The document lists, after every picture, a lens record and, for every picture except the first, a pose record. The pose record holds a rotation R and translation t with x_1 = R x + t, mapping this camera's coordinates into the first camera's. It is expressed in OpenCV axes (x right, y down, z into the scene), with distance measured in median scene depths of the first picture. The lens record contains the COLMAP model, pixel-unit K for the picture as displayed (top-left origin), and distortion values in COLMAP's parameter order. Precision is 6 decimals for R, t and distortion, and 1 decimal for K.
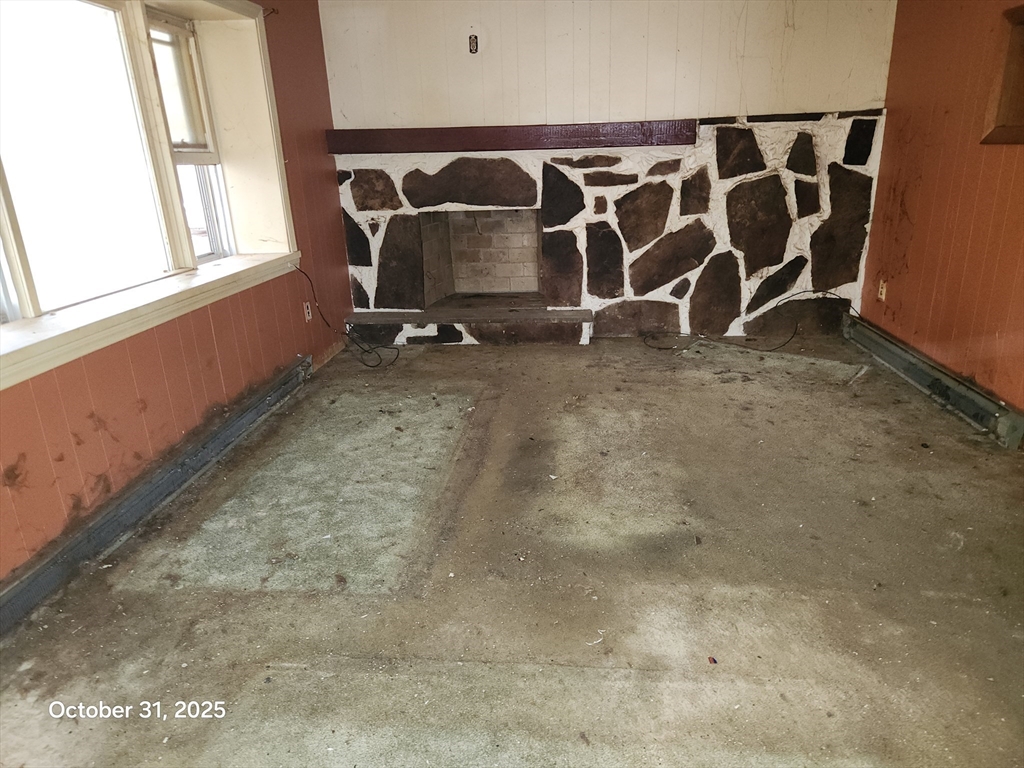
lens RADIAL K [[682.6, 0, 511.1], [0, 682.6, 383.5], [0, 0, 1]] dist [0.057176, -0.001465]
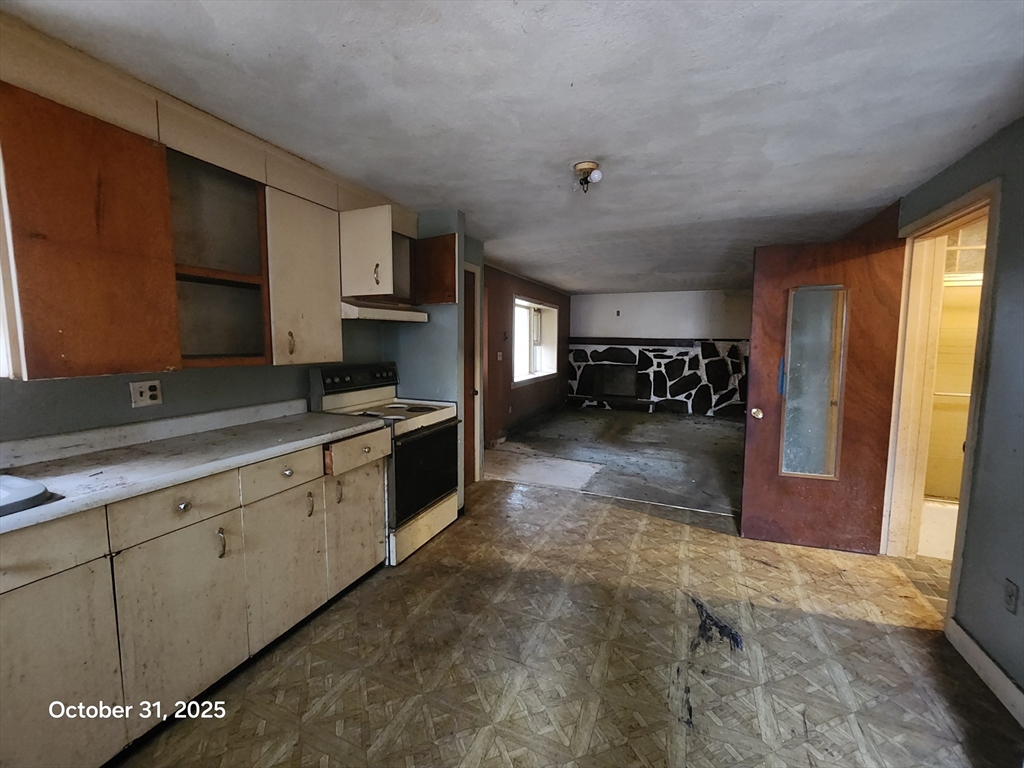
lens RADIAL K [[419.4, 0, 512.9], [0, 419.4, 381.6], [0, 0, 1]] dist [0.000314, -0.001517]
pose [[0.956751, 0.073186, -0.281551, 0.044199], [-0.136096, 0.967997, -0.210855, 0.261071], [0.257109, 0.240054, 0.936092, -0.786491]]
